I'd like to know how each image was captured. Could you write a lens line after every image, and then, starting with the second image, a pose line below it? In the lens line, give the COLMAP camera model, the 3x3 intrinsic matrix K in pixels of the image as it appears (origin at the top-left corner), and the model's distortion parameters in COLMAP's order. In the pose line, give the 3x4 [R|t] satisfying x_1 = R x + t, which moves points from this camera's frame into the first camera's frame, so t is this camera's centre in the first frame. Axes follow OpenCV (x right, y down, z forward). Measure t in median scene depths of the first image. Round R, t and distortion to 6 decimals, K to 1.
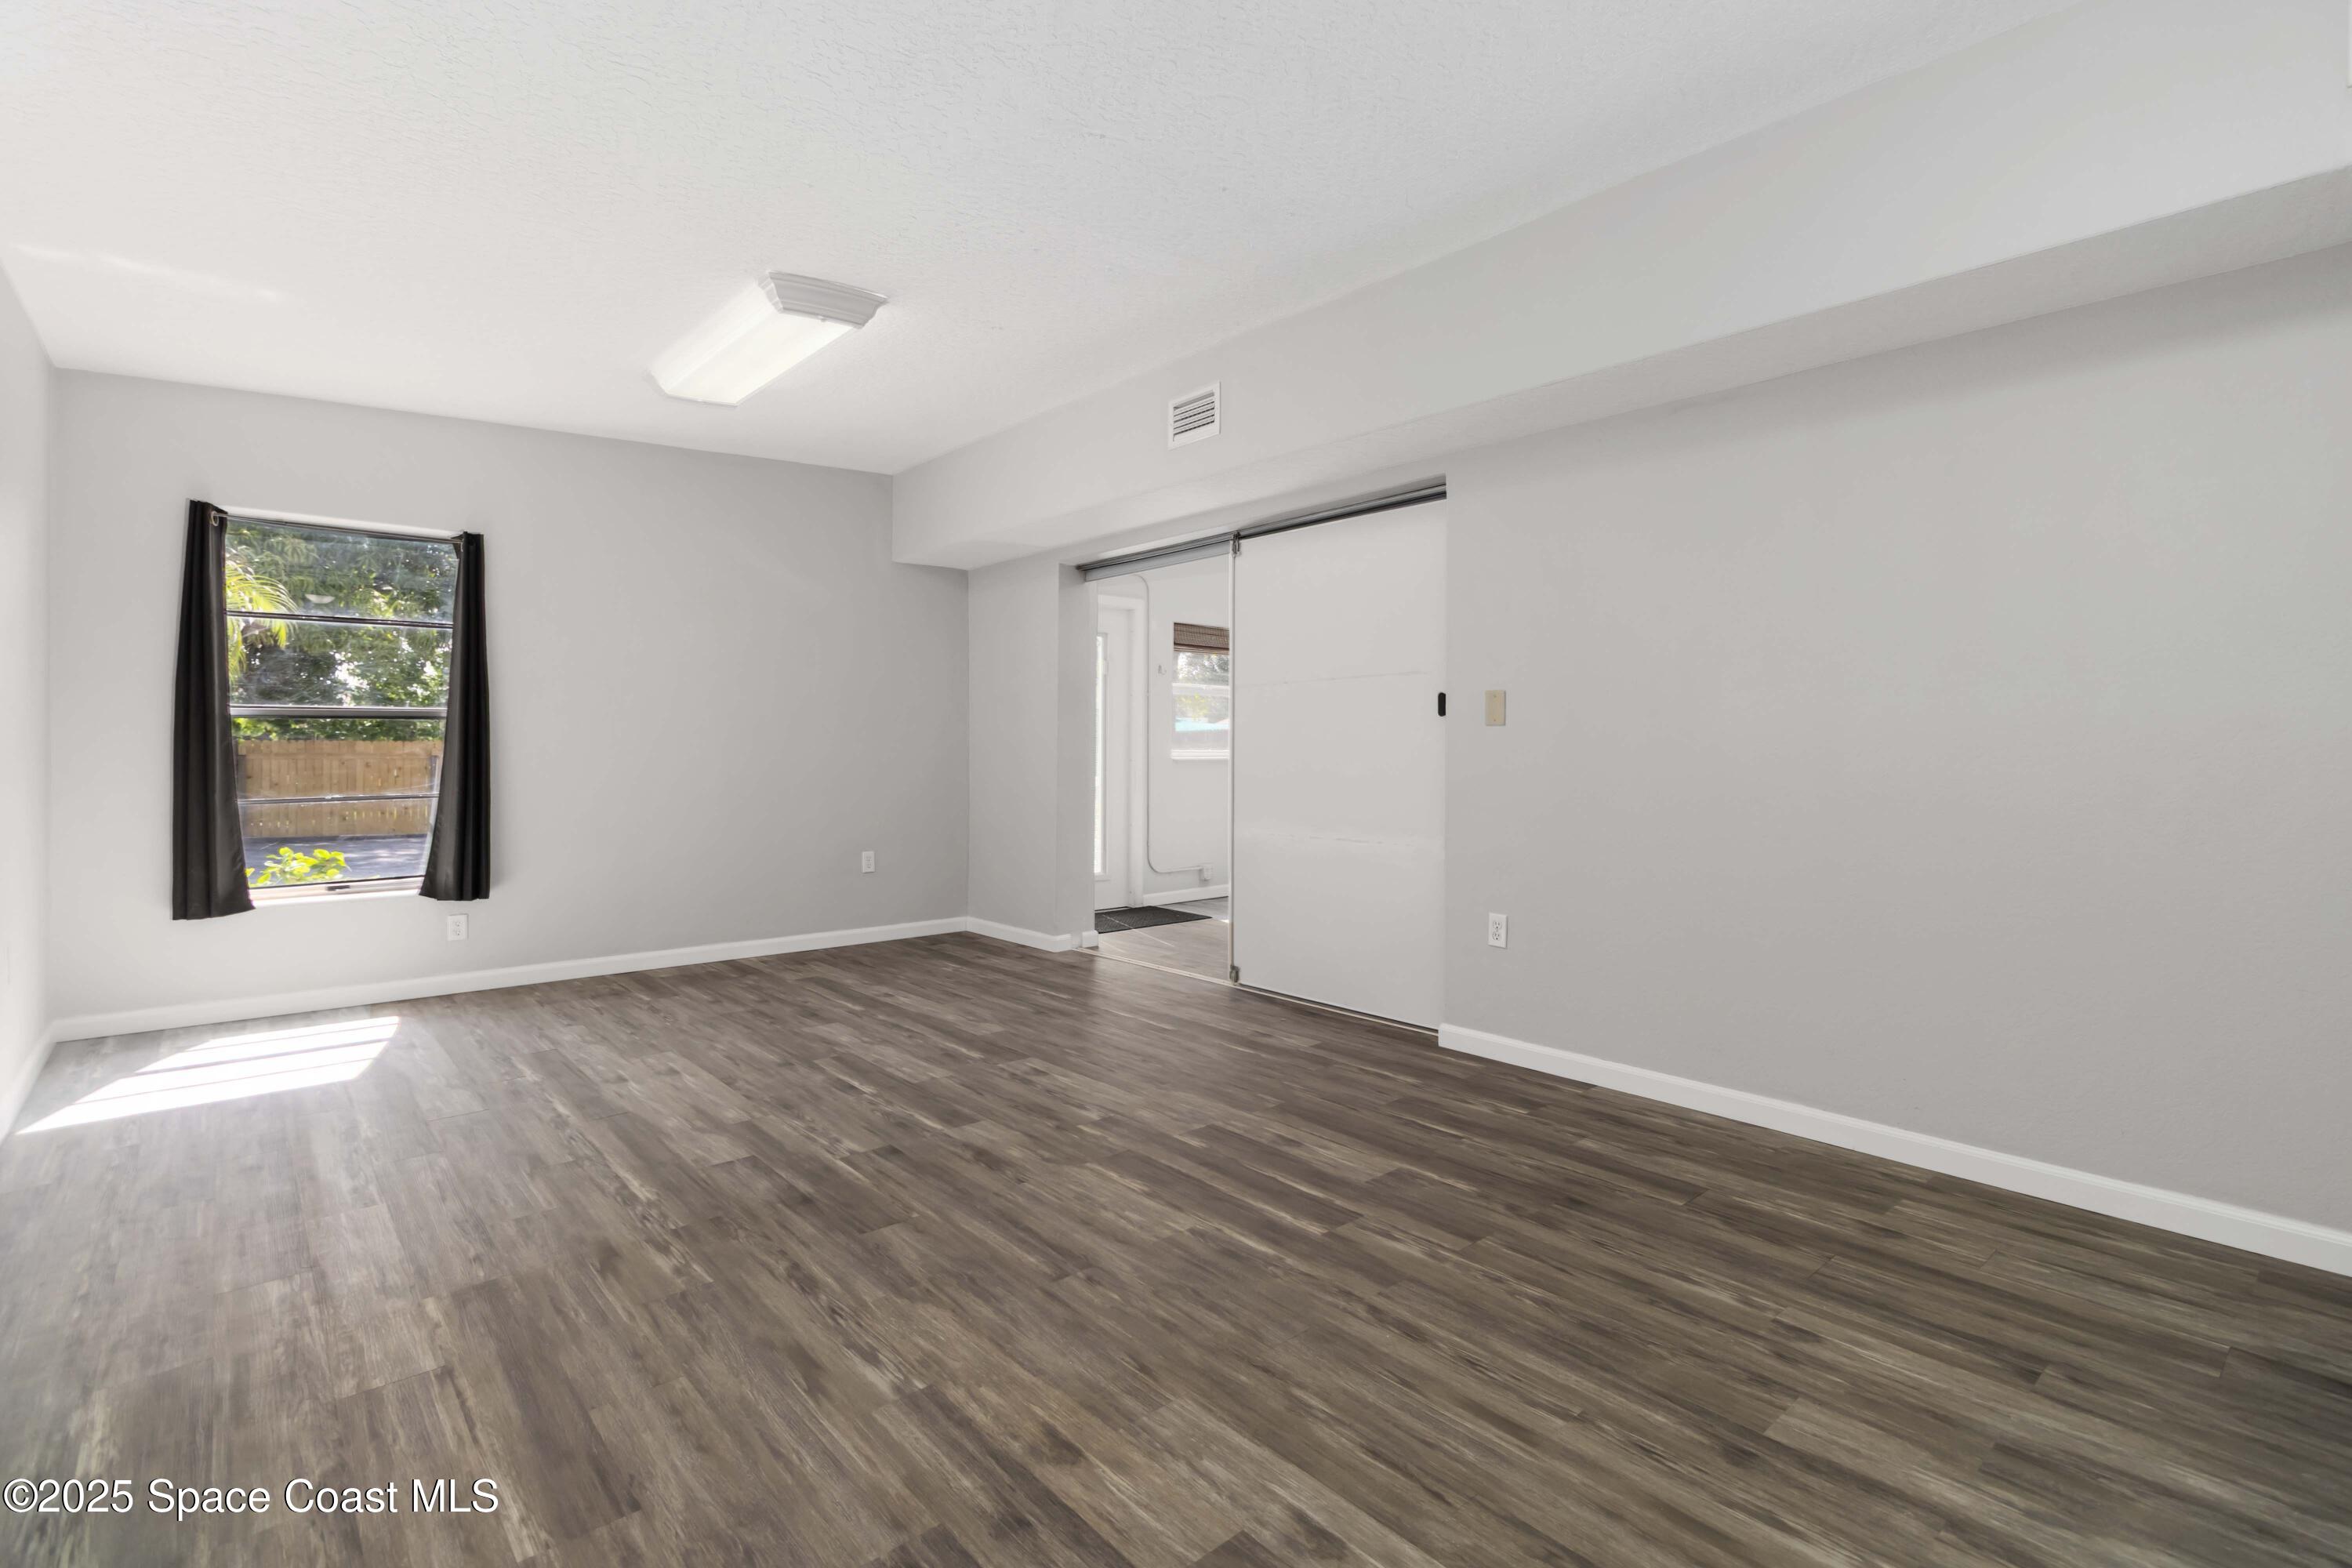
lens RADIAL K [[1095.5, 0, 1136.0], [0, 1095.5, 753.8], [0, 0, 1]] dist [-0.001326, 0.001812]
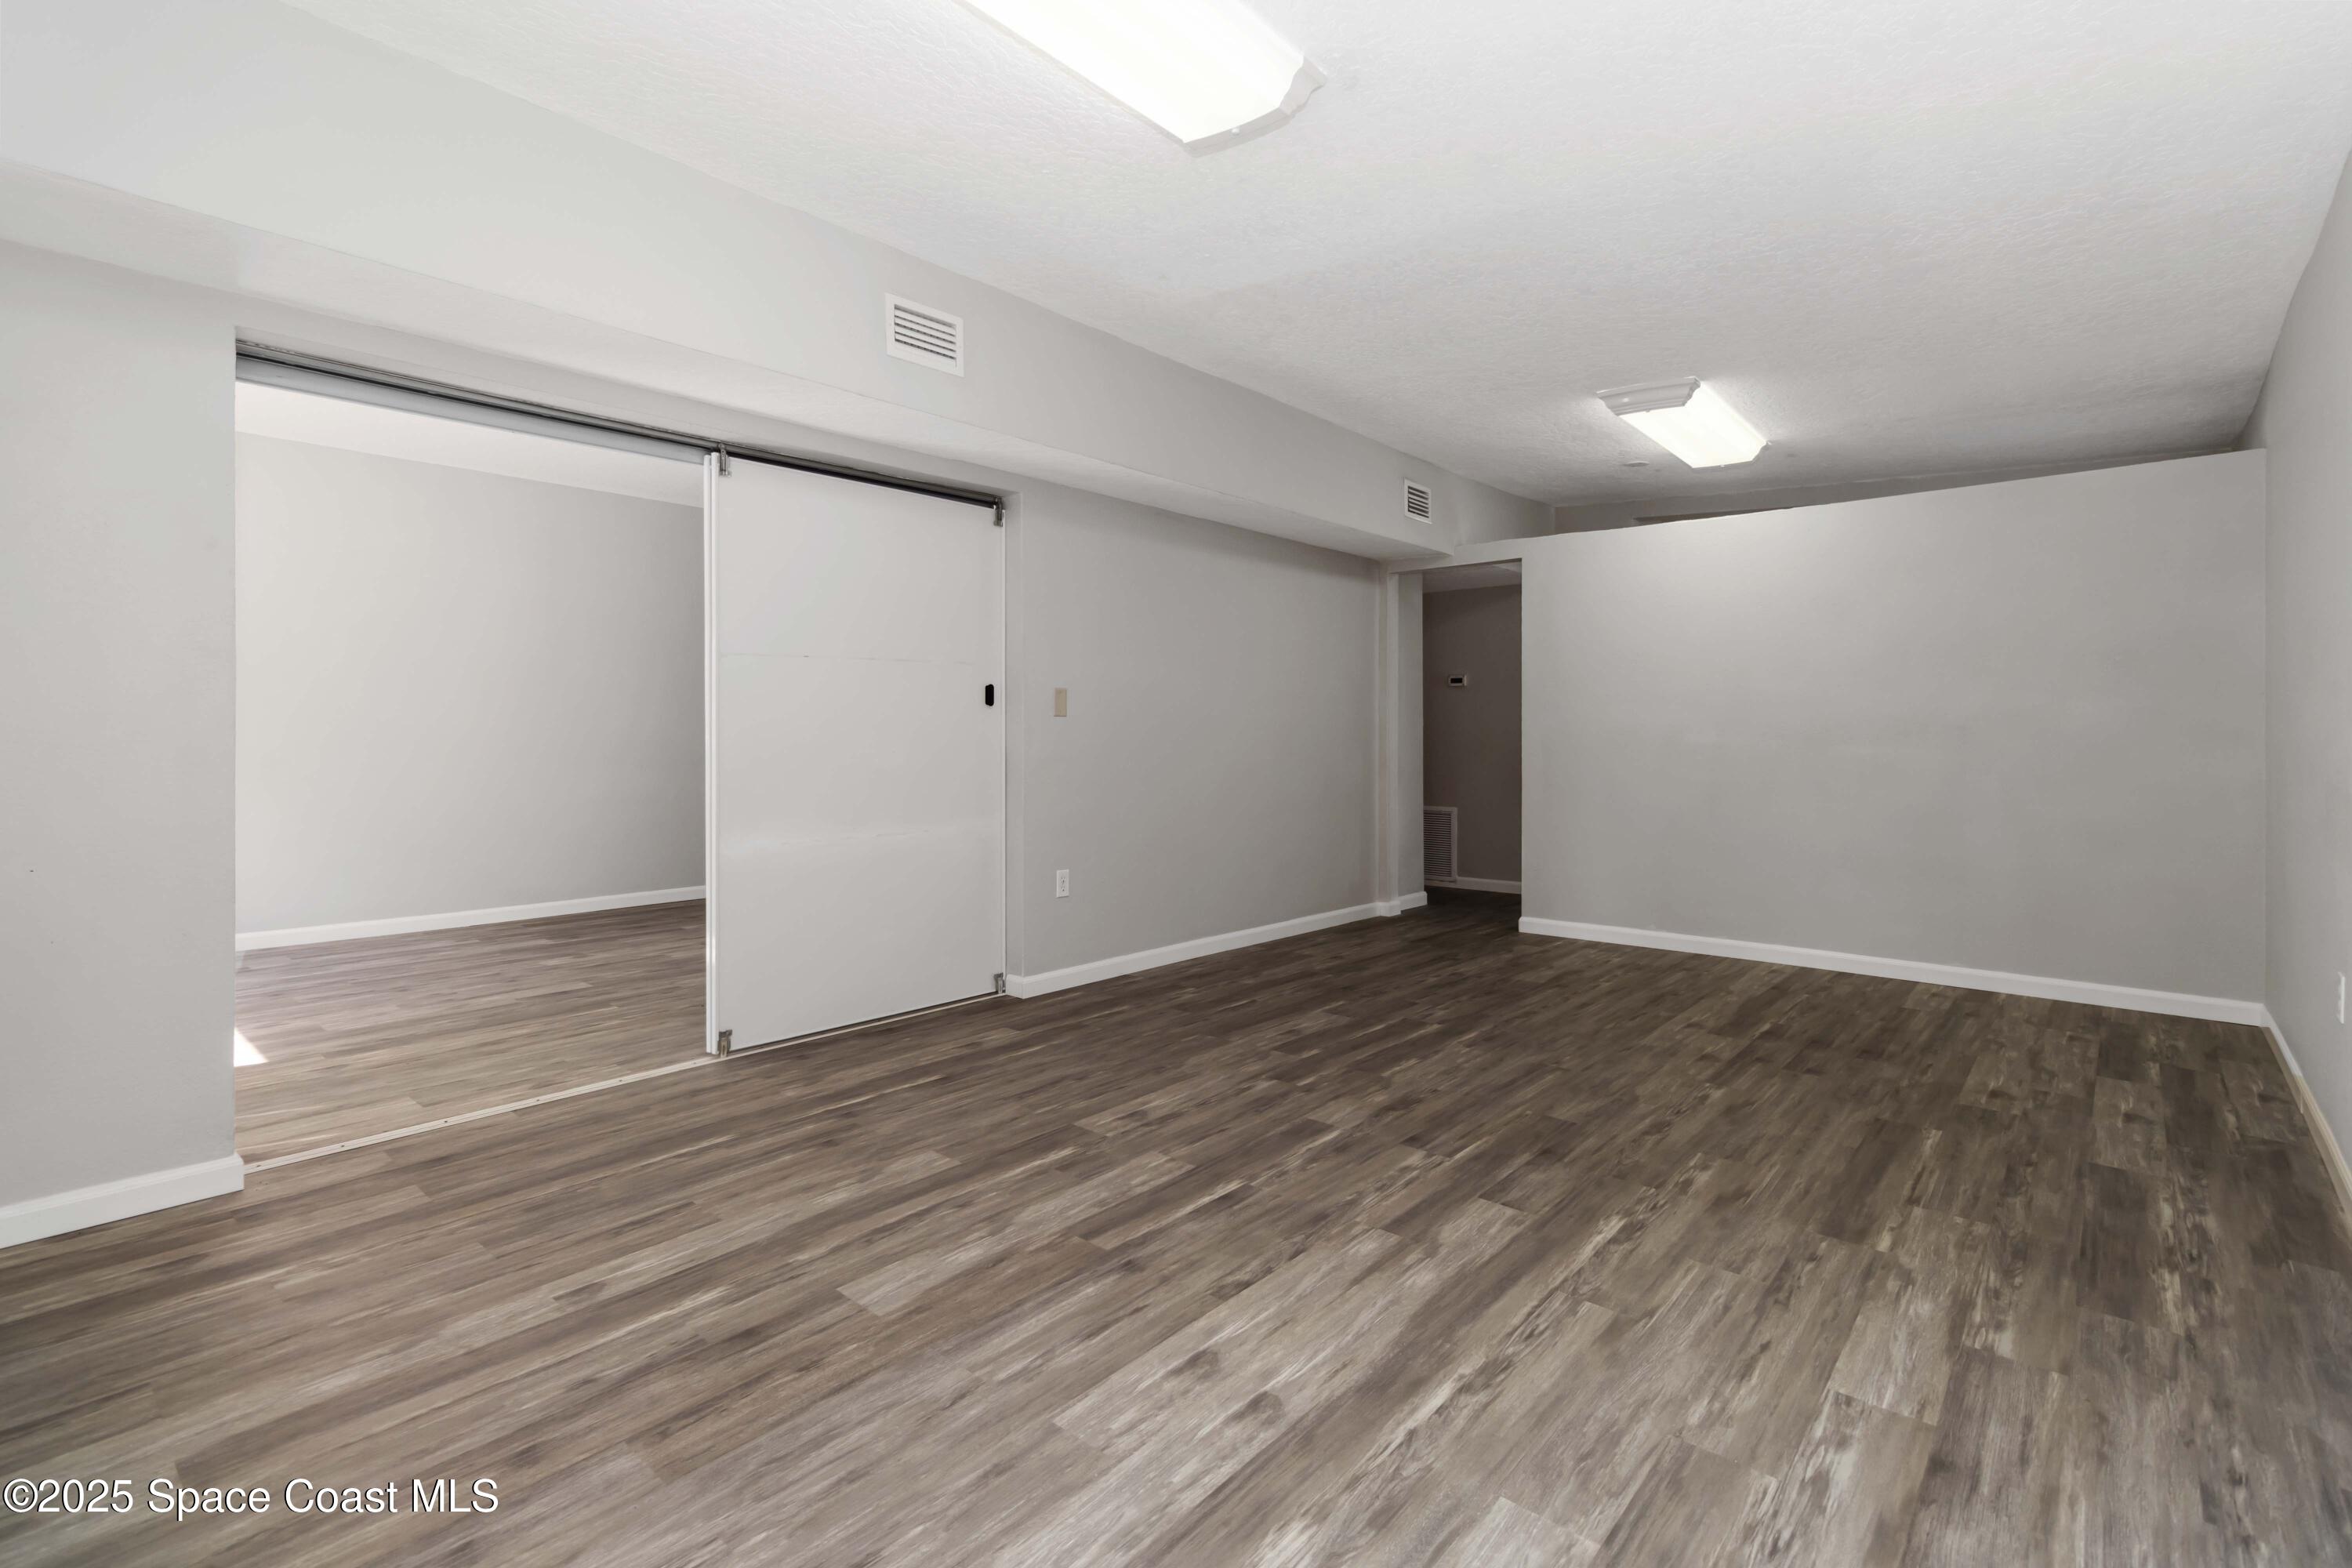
lens RADIAL K [[1095.5, 0, 1195.8], [0, 1095.5, 777.5], [0, 0, 1]] dist [-0.001326, 0.001812]
pose [[-0.168213, -0.044718, 0.984736, -1.150730], [0.007297, 0.998887, 0.046607, -0.018065], [-0.985724, 0.015026, -0.167699, 1.344198]]
